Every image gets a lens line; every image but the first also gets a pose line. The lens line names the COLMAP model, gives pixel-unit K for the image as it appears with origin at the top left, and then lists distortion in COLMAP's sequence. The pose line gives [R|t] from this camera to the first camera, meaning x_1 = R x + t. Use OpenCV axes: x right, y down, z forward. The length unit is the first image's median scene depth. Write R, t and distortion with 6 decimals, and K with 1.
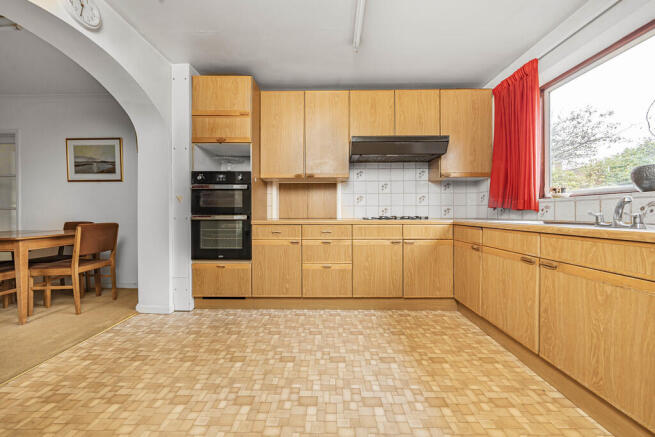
lens RADIAL K [[216.7, 0, 327.6], [0, 216.7, 220.5], [0, 0, 1]] dist [-0.012489, 0.000228]
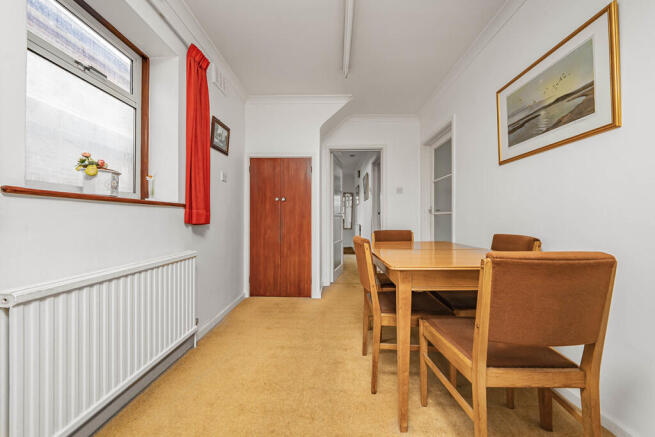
lens RADIAL K [[235.3, 0, 319.0], [0, 235.3, 208.2], [0, 0, 1]] dist [0.020003, -0.000247]
pose [[-0.057288, -0.043800, -0.997396, -0.645321], [-0.027347, 0.998731, -0.042288, -0.026334], [0.997983, 0.024853, -0.058413, 0.643834]]
